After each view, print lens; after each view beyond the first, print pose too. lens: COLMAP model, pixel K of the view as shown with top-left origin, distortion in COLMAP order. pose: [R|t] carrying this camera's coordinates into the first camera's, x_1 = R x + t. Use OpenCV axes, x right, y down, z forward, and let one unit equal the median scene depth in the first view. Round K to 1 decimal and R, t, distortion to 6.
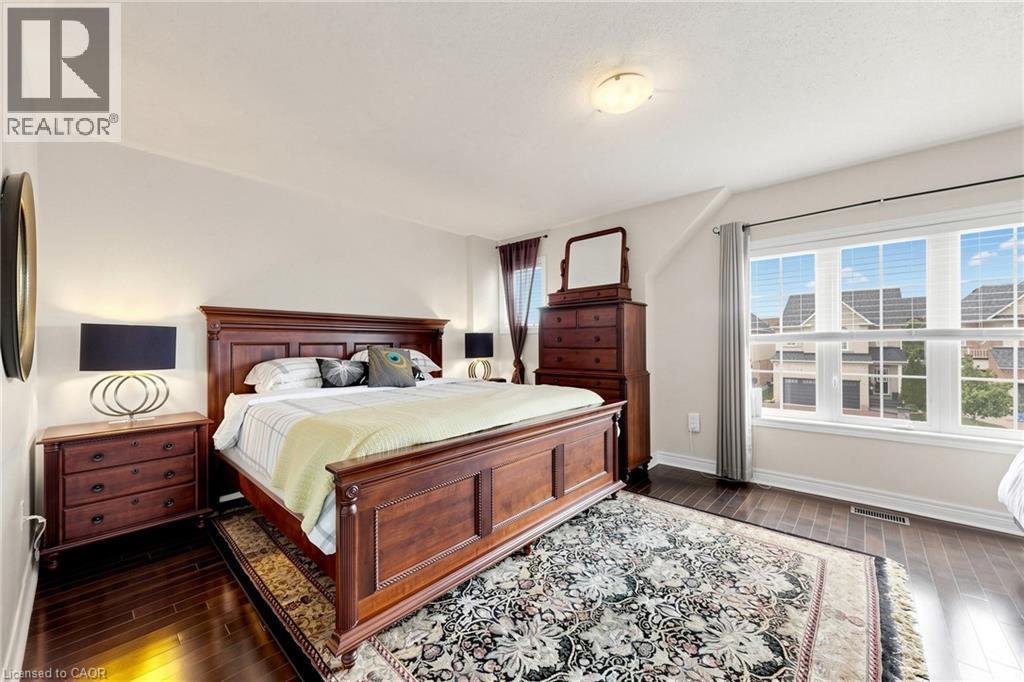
lens RADIAL K [[391.2, 0, 512.2], [0, 391.2, 341.3], [0, 0, 1]] dist [0.000883, -0.000027]
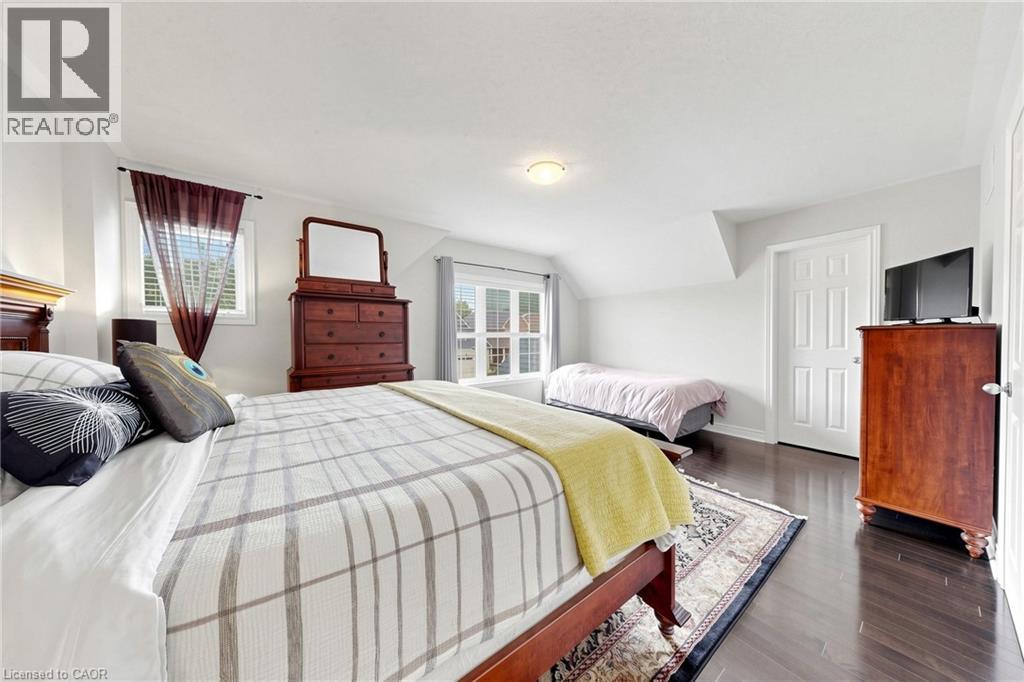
lens RADIAL K [[318.6, 0, 514.8], [0, 318.6, 342.8], [0, 0, 1]] dist [0.001320, 0.000176]
pose [[0.193076, -0.011017, 0.981122, -0.506460], [0.001783, 0.999939, 0.010878, 0.008023], [-0.981182, -0.000351, 0.193084, 0.466274]]
